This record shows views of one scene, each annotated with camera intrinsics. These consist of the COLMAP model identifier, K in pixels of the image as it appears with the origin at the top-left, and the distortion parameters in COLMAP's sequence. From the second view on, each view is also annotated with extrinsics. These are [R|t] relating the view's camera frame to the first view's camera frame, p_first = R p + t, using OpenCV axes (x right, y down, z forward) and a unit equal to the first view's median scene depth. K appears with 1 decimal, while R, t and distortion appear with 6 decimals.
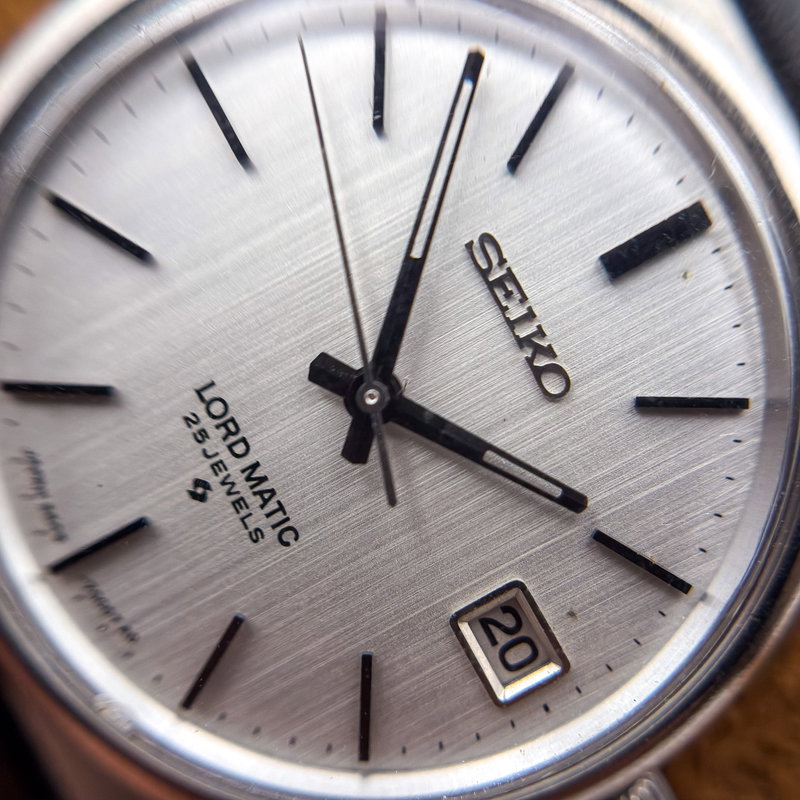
lens RADIAL K [[1392.8, 0, 412.6], [0, 1392.8, 440.3], [0, 0, 1]] dist [0.640861, 0.024169]
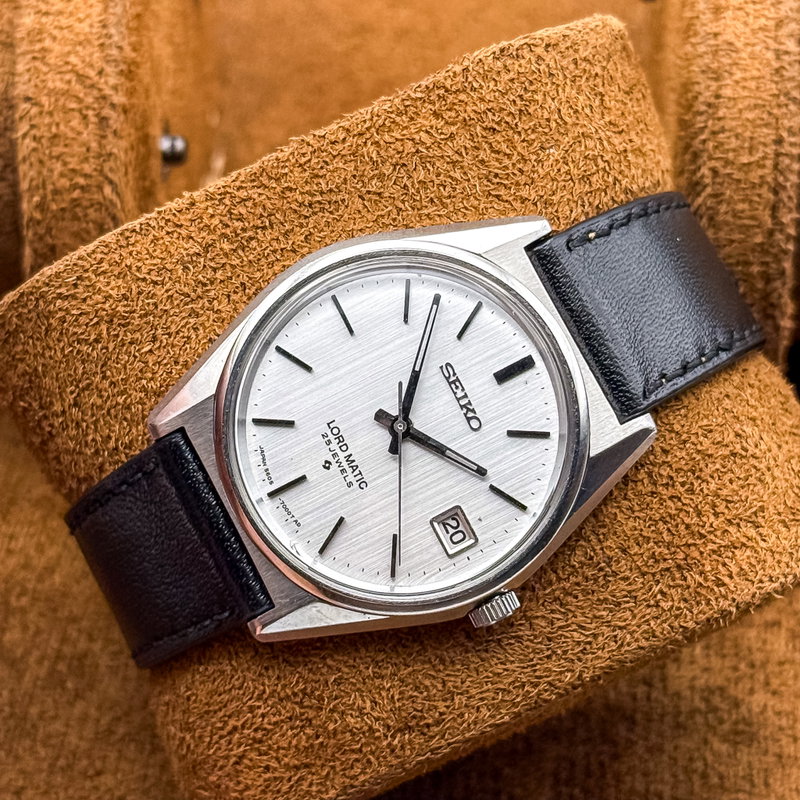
lens RADIAL K [[2583.8, 0, 400.0], [0, 2583.8, 400.0], [0, 0, 1]] dist [-0.063196, -0.192699]
pose [[0.999251, 0.026968, 0.027753, -0.152238], [-0.023794, 0.993763, -0.108940, 0.403273], [-0.030517, 0.108198, 0.993661, -3.399834]]
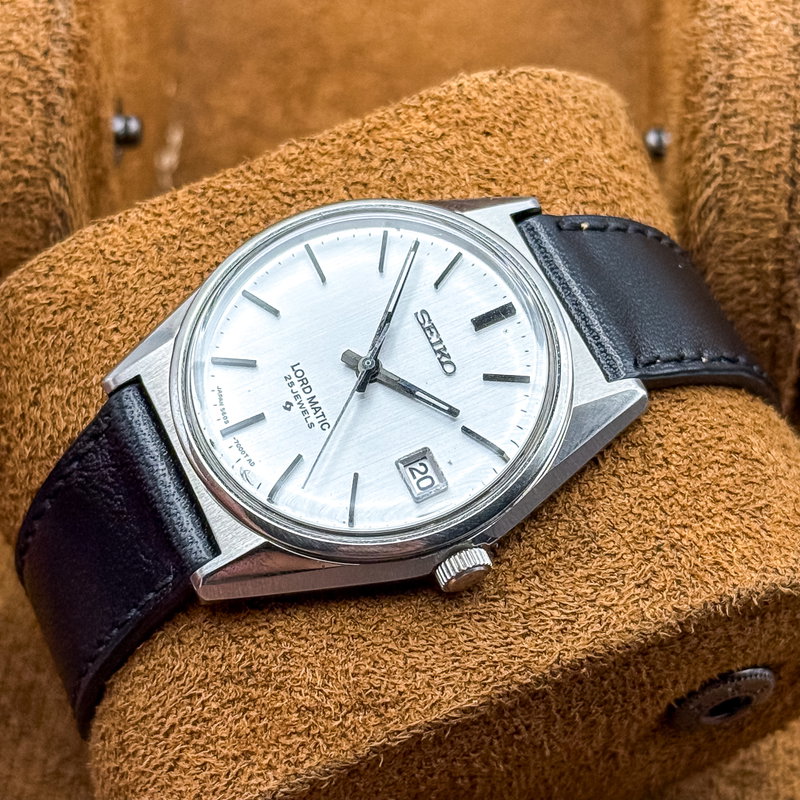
lens RADIAL K [[2583.8, 0, 400.0], [0, 2583.8, 400.0], [0, 0, 1]] dist [-0.063196, -0.192699]
pose [[0.996784, 0.061736, -0.051098, 0.234017], [-0.078947, 0.866018, -0.493741, 2.033395], [0.013770, 0.496187, 0.868106, -2.550072]]
